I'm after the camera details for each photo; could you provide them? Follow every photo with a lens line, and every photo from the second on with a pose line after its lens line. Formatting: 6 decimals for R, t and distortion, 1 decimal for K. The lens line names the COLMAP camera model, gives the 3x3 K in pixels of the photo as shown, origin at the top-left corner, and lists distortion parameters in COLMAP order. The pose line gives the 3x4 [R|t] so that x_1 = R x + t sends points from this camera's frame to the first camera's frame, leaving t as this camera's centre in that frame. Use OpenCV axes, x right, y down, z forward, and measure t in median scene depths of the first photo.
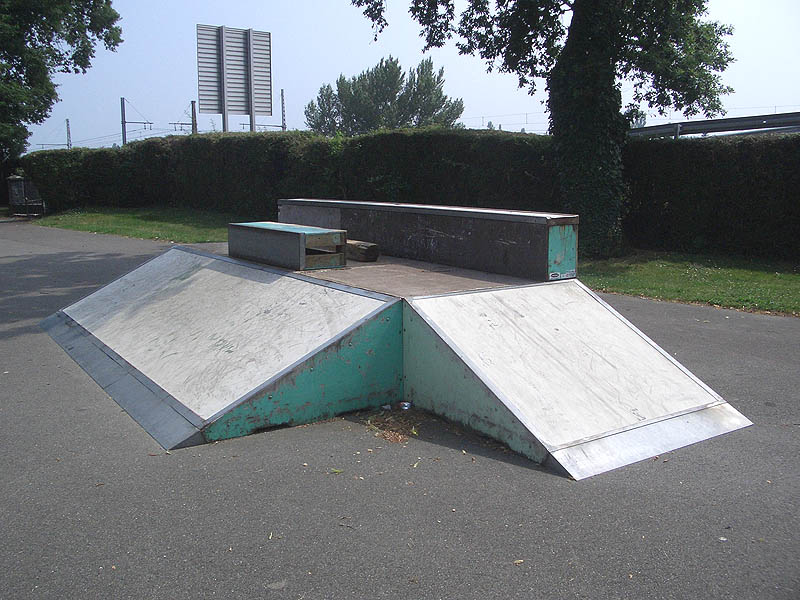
lens RADIAL K [[826.4, 0, 382.6], [0, 826.4, 299.5], [0, 0, 1]] dist [-0.257724, 0.264498]
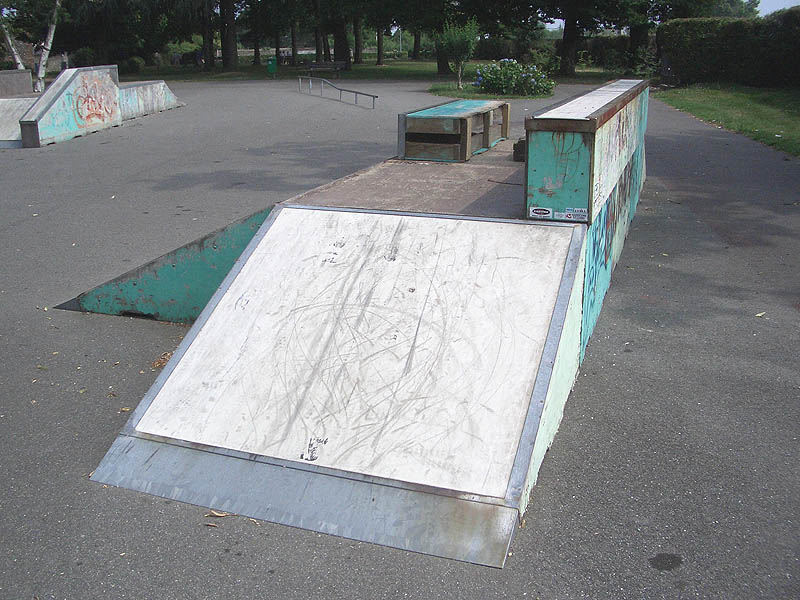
lens RADIAL K [[826.4, 0, 382.6], [0, 826.4, 299.5], [0, 0, 1]] dist [-0.257724, 0.264498]
pose [[0.623335, 0.245200, -0.742516, 0.717432], [-0.126786, 0.968691, 0.213454, -0.096180], [0.771608, -0.038913, 0.634907, 0.599954]]
